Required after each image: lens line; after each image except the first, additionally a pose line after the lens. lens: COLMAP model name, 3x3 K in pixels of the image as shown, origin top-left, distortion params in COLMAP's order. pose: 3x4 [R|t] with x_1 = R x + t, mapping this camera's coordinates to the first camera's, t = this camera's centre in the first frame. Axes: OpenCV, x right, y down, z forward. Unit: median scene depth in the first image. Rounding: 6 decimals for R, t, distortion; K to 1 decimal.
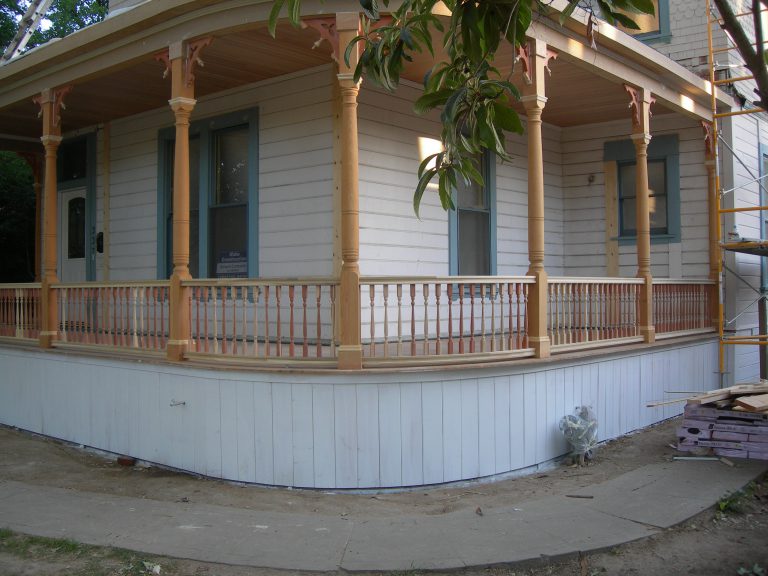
lens RADIAL K [[842.1, 0, 384.0], [0, 842.1, 288.0], [0, 0, 1]] dist [-0.183605, 0.015172]
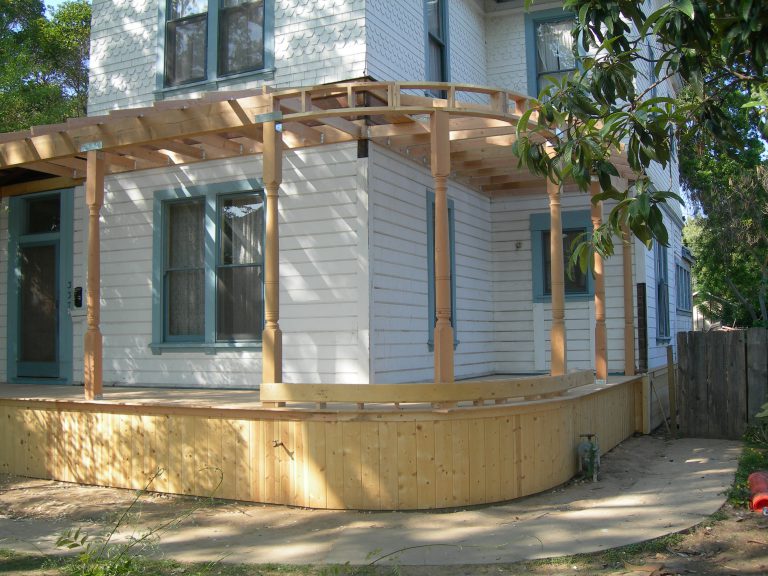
lens RADIAL K [[852.2, 0, 370.1], [0, 852.2, 283.5], [0, 0, 1]] dist [-0.180170, 0.012057]
pose [[0.969823, 0.010613, 0.243581, -0.286555], [0.006712, 0.997511, -0.070186, 0.003542], [-0.243719, 0.069703, 0.967338, -0.105786]]
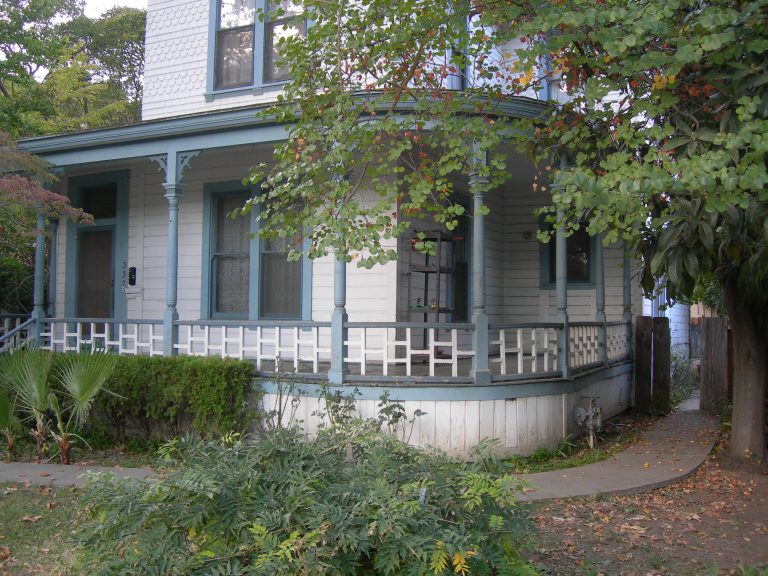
lens RADIAL K [[842.1, 0, 384.0], [0, 842.1, 288.0], [0, 0, 1]] dist [-0.183605, 0.015172]
pose [[0.970146, 0.024470, 0.241283, -0.330071], [-0.015264, 0.999085, -0.039949, 0.001652], [-0.242040, 0.035074, 0.969632, -0.227495]]
